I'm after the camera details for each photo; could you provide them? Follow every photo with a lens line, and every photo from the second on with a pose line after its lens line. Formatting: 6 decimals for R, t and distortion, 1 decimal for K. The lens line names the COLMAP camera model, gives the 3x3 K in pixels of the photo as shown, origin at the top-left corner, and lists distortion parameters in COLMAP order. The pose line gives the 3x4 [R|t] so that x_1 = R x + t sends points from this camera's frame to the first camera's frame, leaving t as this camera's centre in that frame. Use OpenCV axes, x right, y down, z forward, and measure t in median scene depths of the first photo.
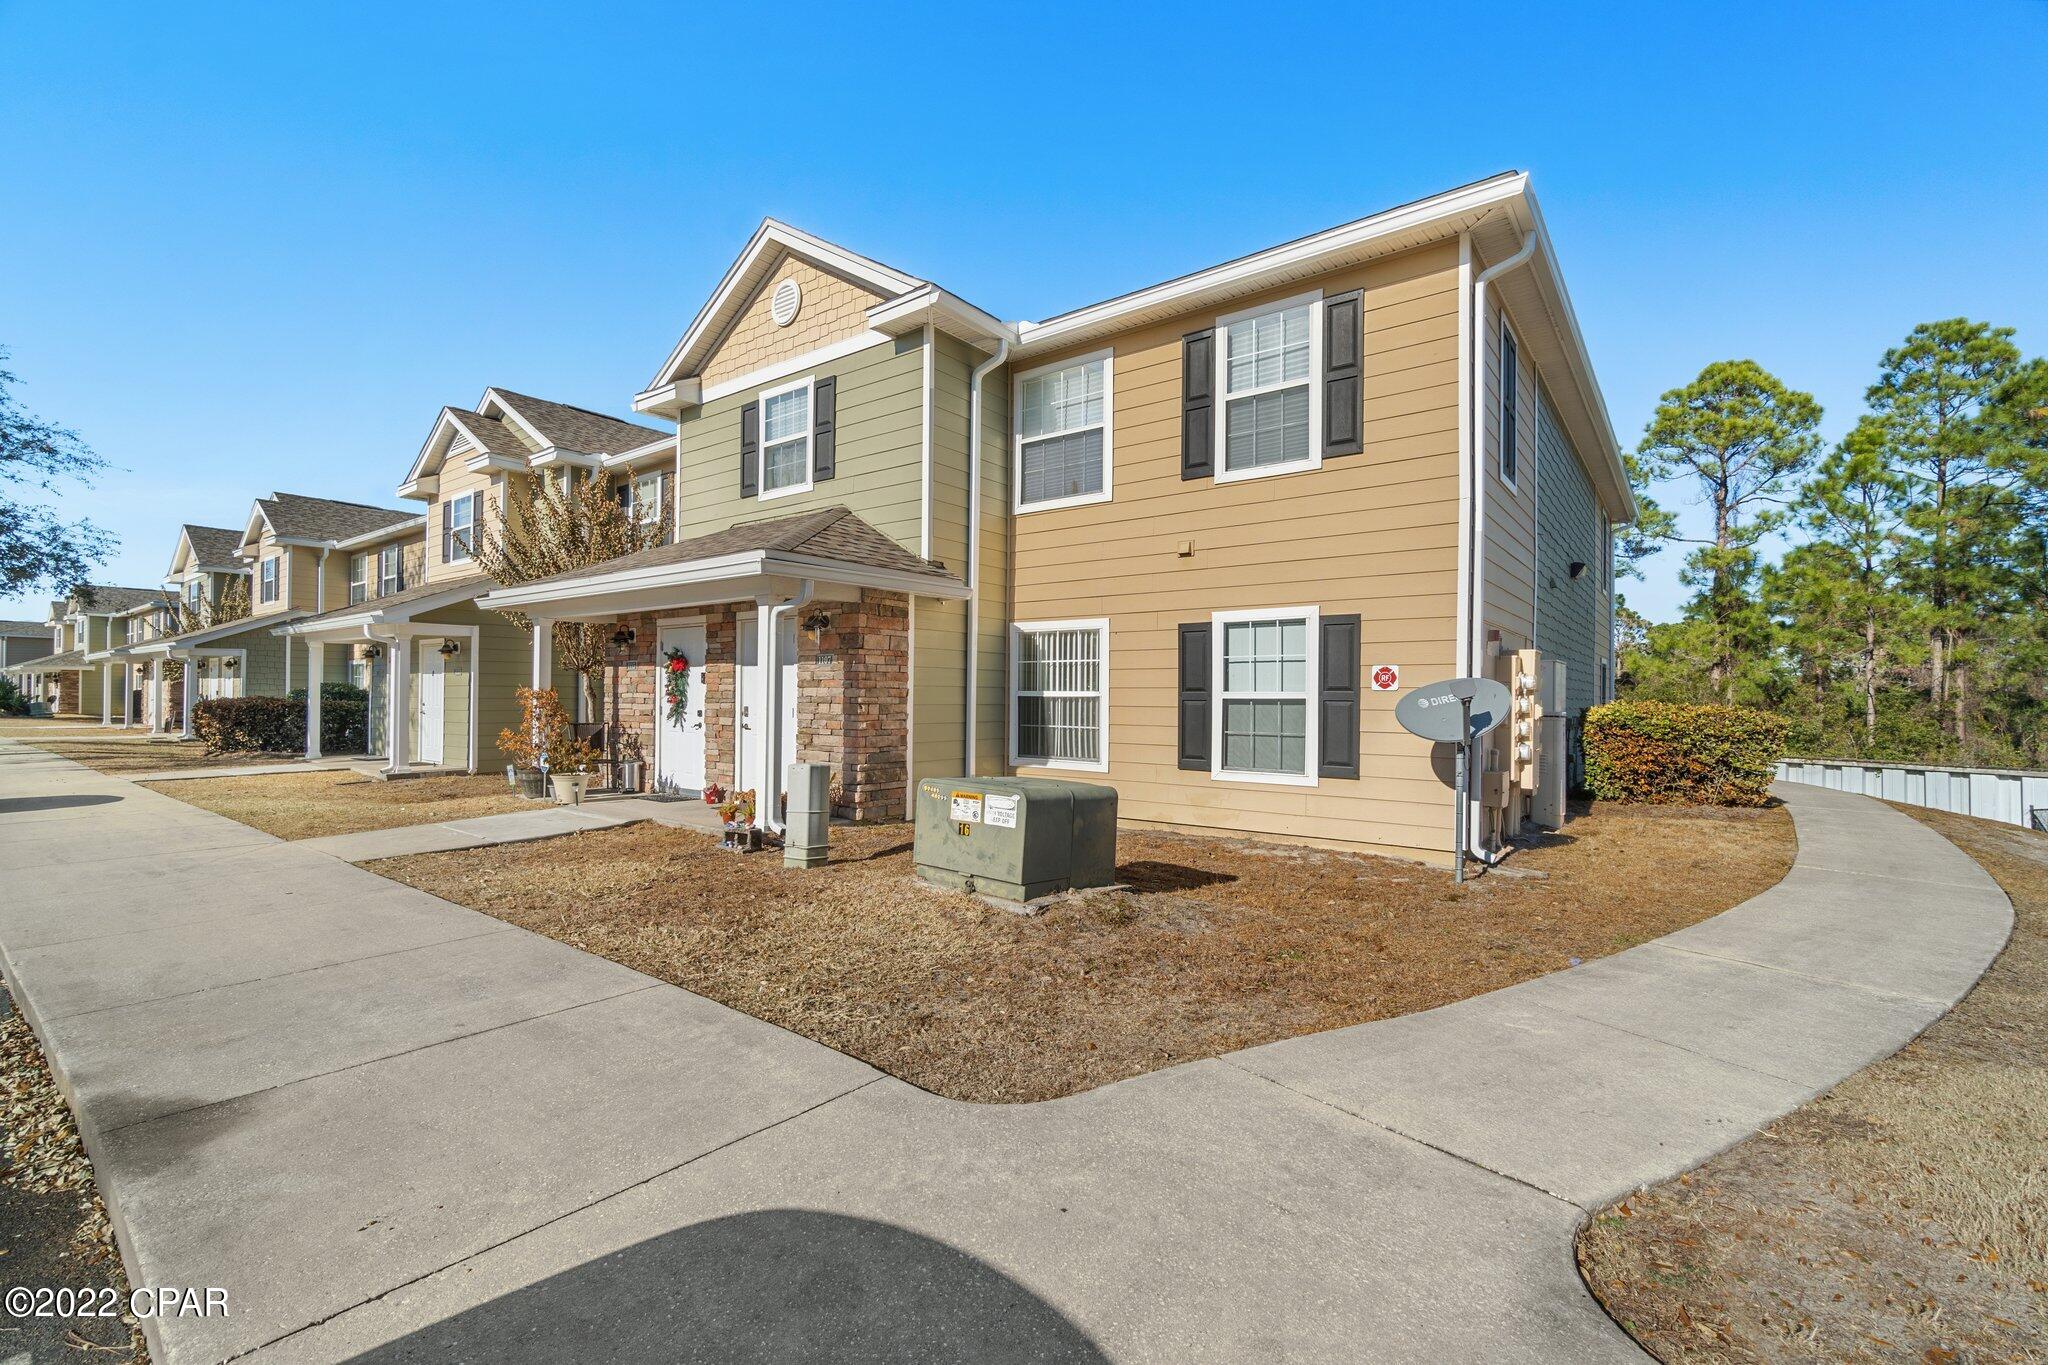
lens RADIAL K [[881.8, 0, 1028.0], [0, 881.8, 683.7], [0, 0, 1]] dist [-0.001330, 0.000464]
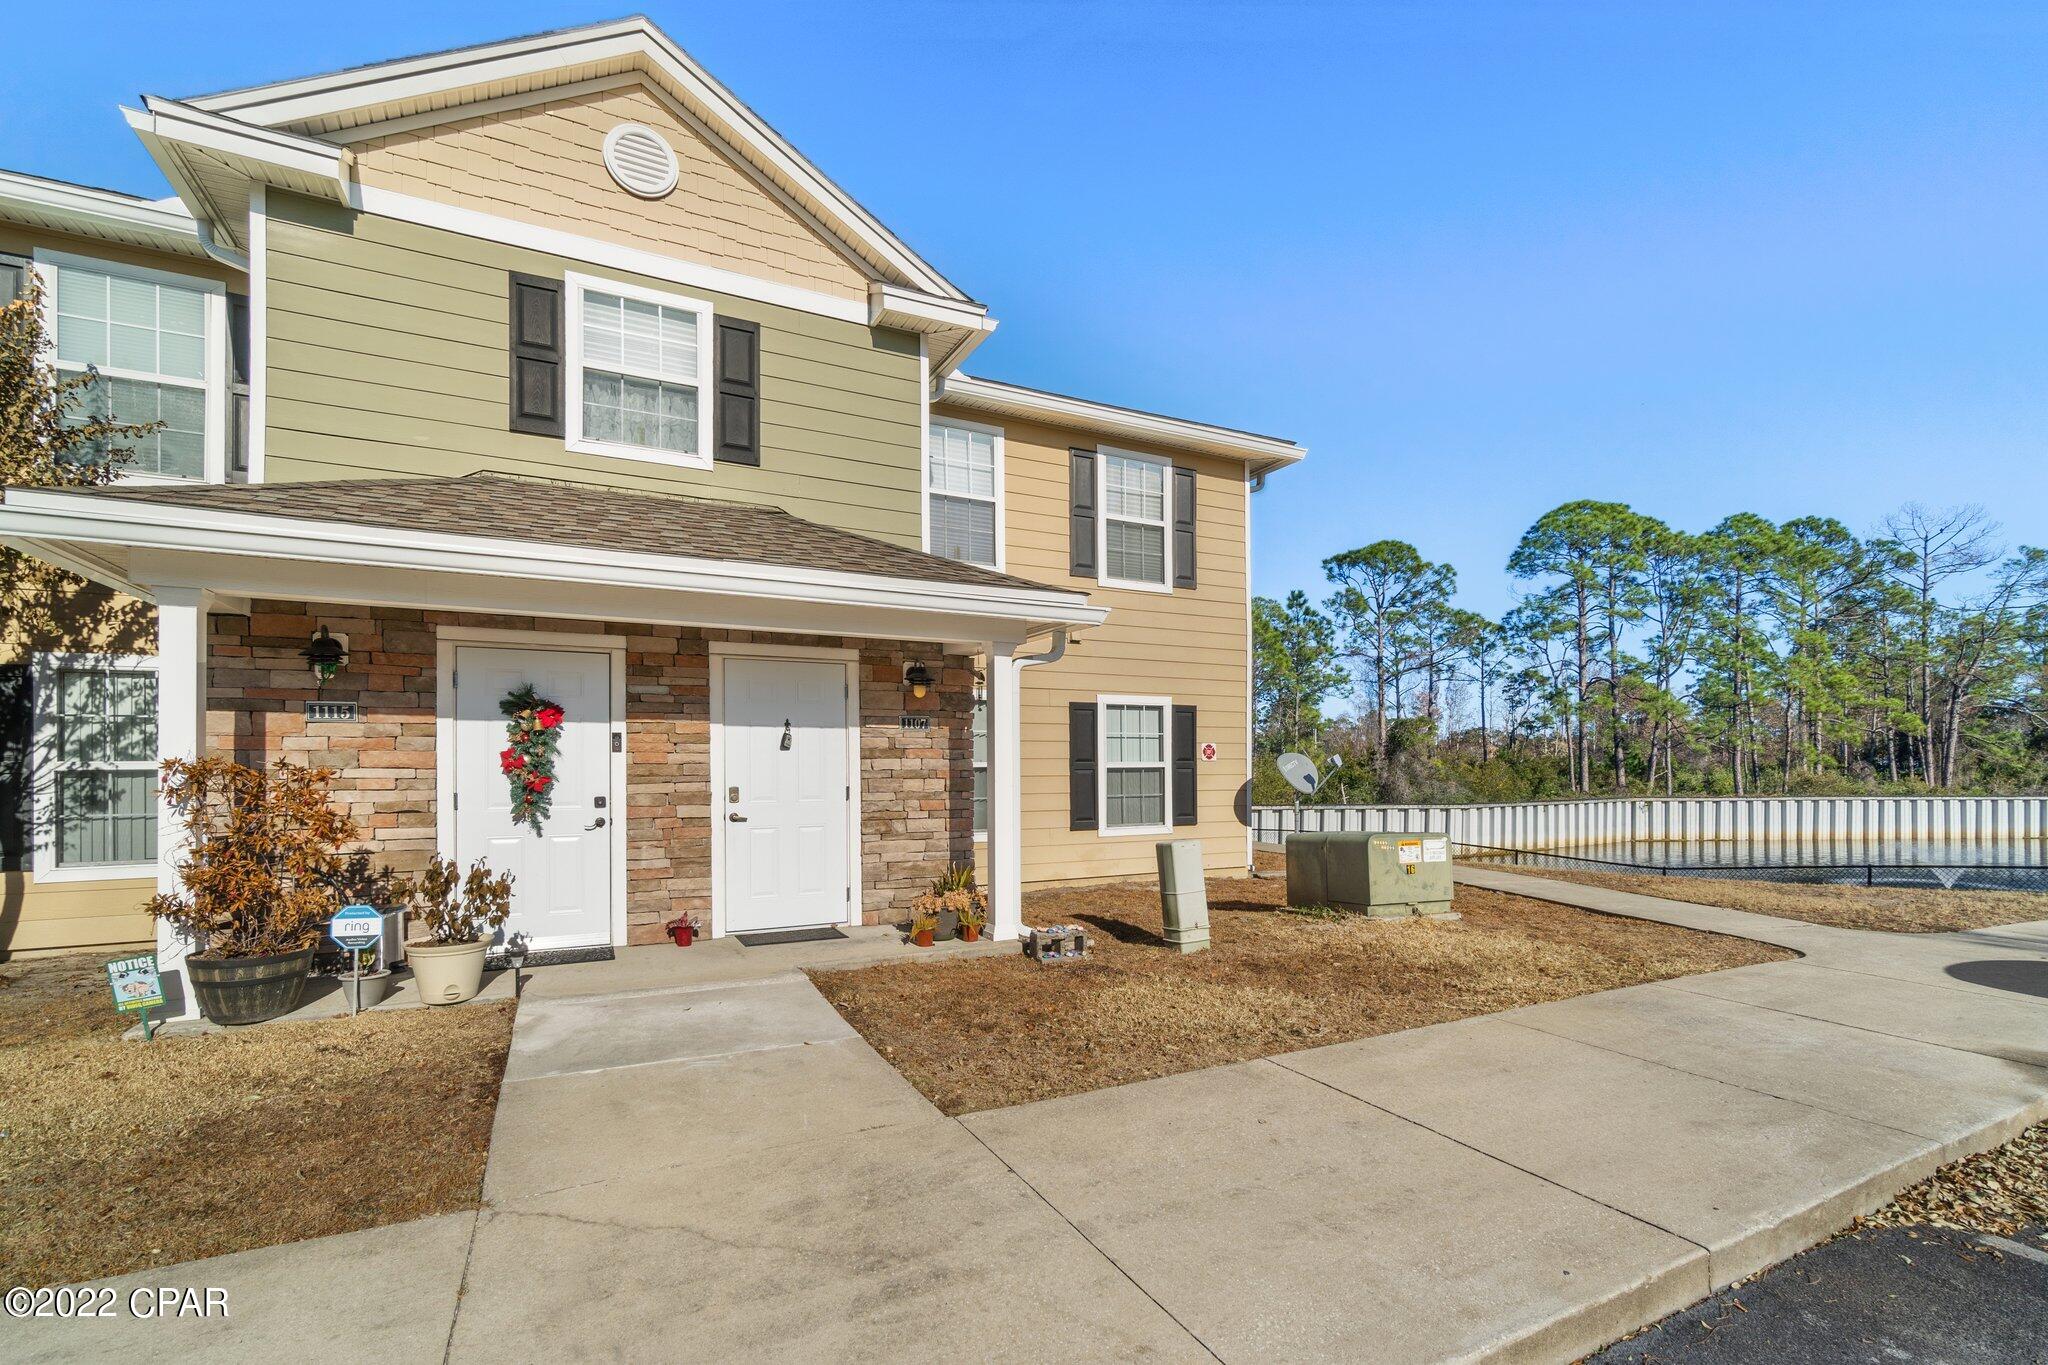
lens RADIAL K [[902.0, 0, 1028.6], [0, 902.0, 750.2], [0, 0, 1]] dist [-0.001424, -0.000219]
pose [[0.430667, 0.007444, 0.902480, -0.902963], [-0.008196, 0.999957, -0.004336, -0.000580], [-0.902473, -0.005529, 0.430710, 0.555533]]
